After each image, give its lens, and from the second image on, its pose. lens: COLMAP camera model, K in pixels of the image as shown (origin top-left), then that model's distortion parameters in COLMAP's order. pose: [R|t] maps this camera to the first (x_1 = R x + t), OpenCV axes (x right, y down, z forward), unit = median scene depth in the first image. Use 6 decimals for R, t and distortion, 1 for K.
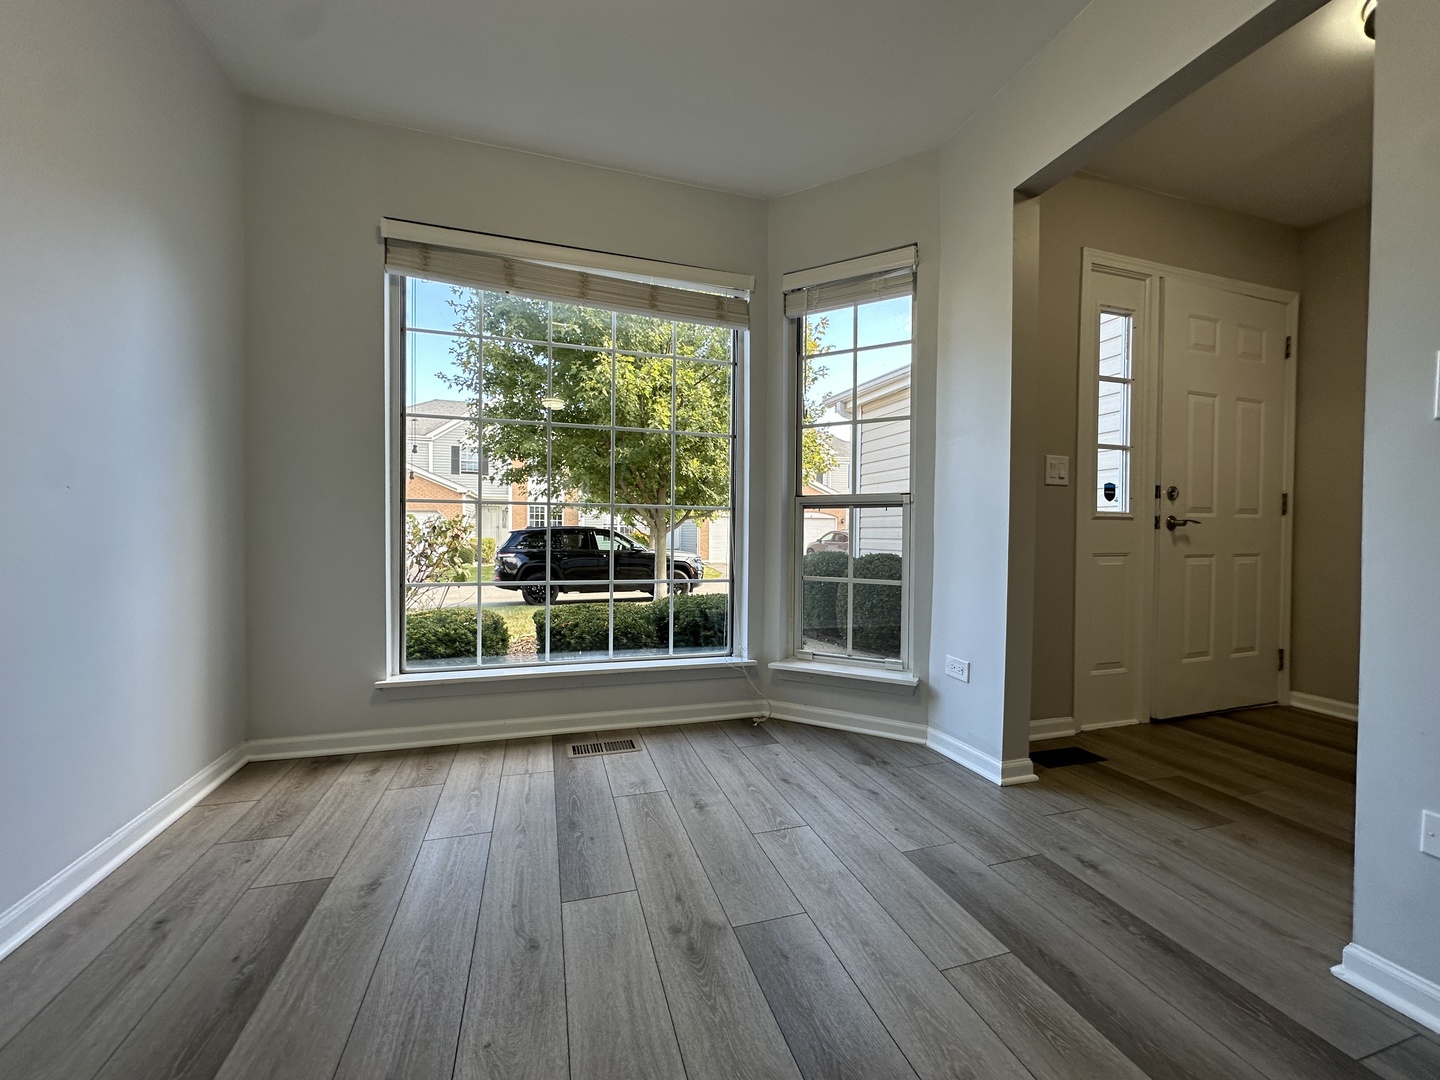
lens RADIAL K [[572.9, 0, 720.0], [0, 572.9, 540.0], [0, 0, 1]] dist [-0.004462, 0.000669]
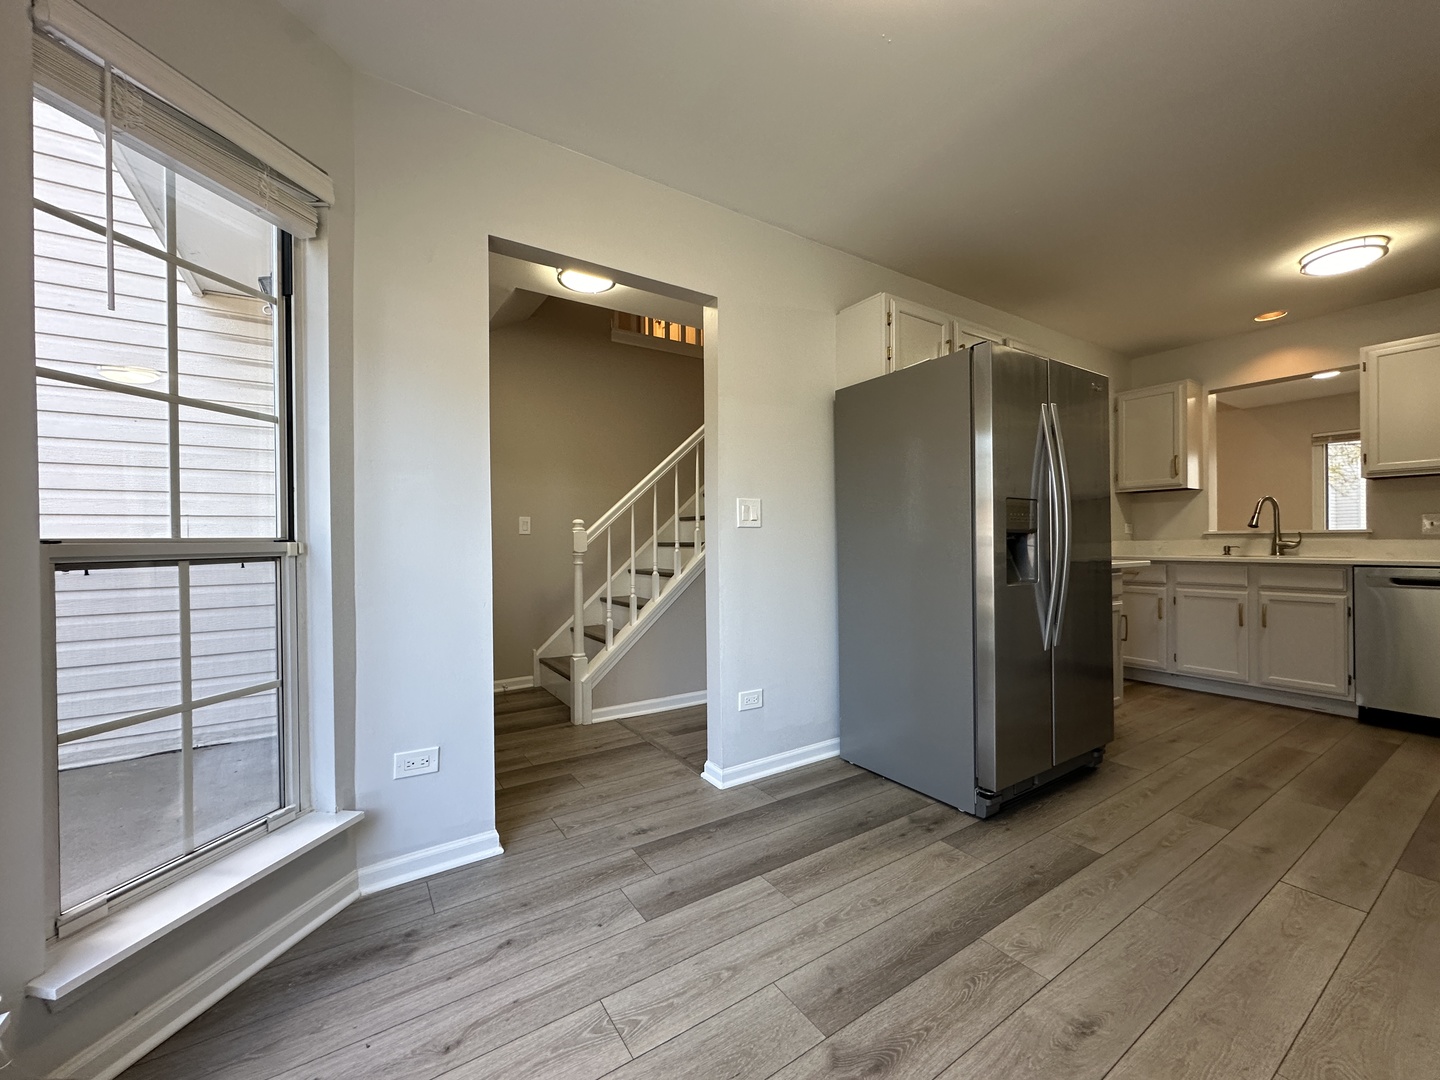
lens RADIAL K [[572.9, 0, 720.0], [0, 572.9, 540.0], [0, 0, 1]] dist [-0.004462, 0.000669]
pose [[-0.279192, -0.006795, 0.960211, -0.612380], [0.022070, 0.999665, 0.013491, -0.115599], [-0.959982, 0.024959, -0.278949, 1.048806]]
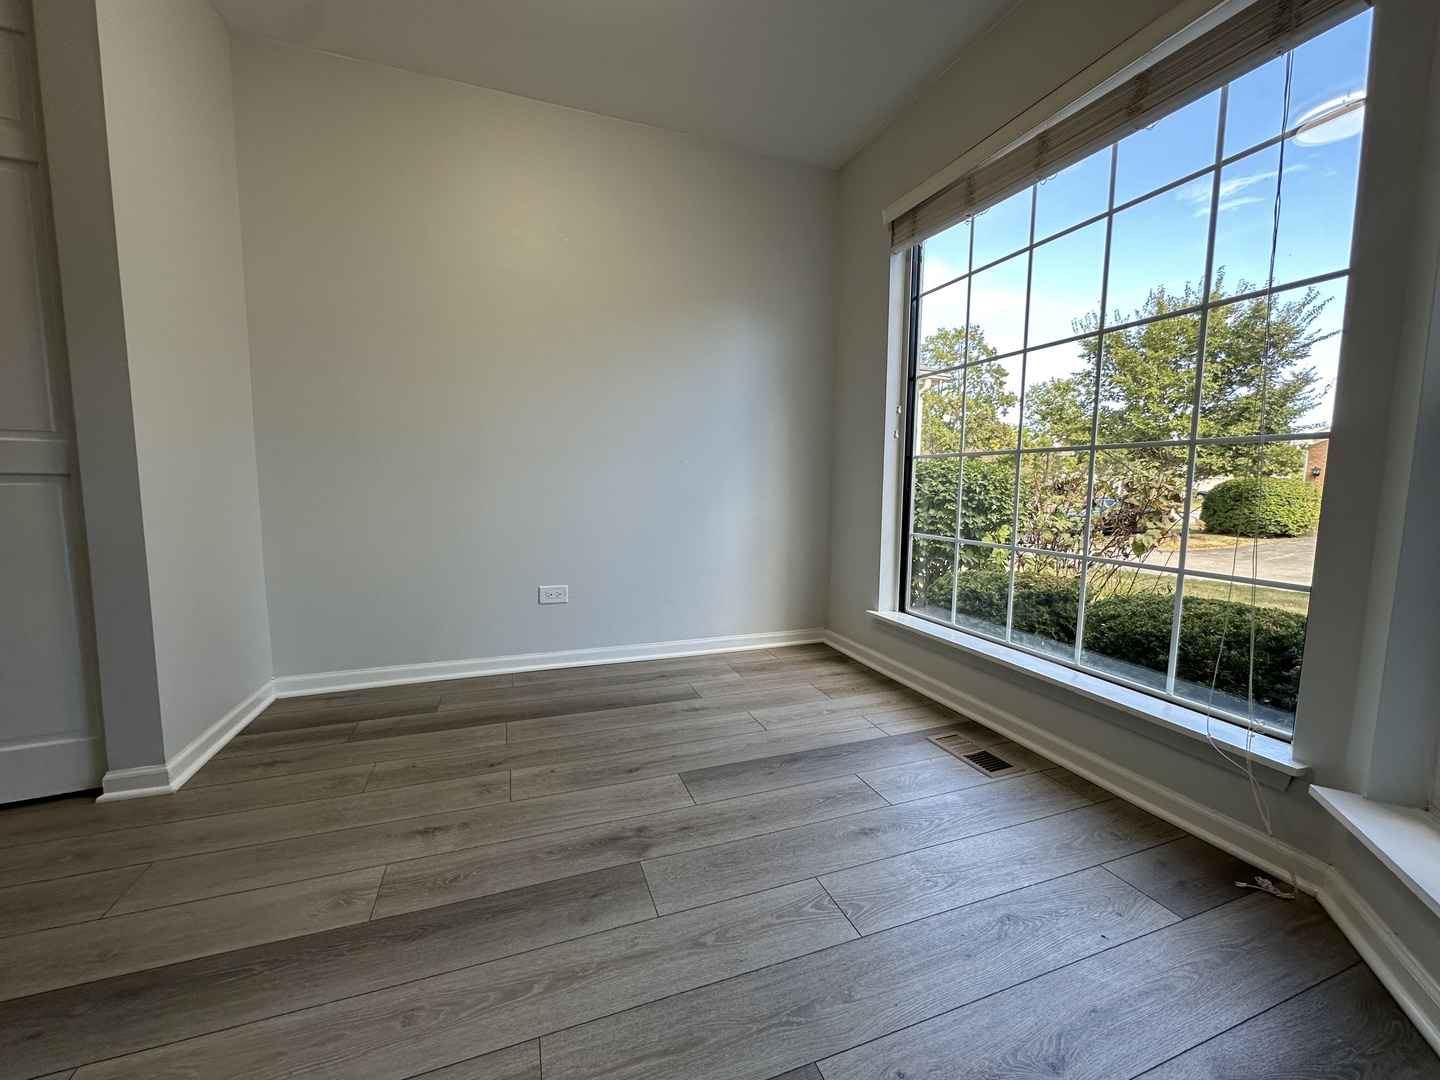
lens RADIAL K [[572.9, 0, 720.0], [0, 572.9, 540.0], [0, 0, 1]] dist [-0.004462, 0.000669]
pose [[0.053082, 0.089644, -0.994558, 0.749126], [-0.027291, 0.995721, 0.088292, 0.002456], [0.998217, 0.022455, 0.055302, 0.799564]]
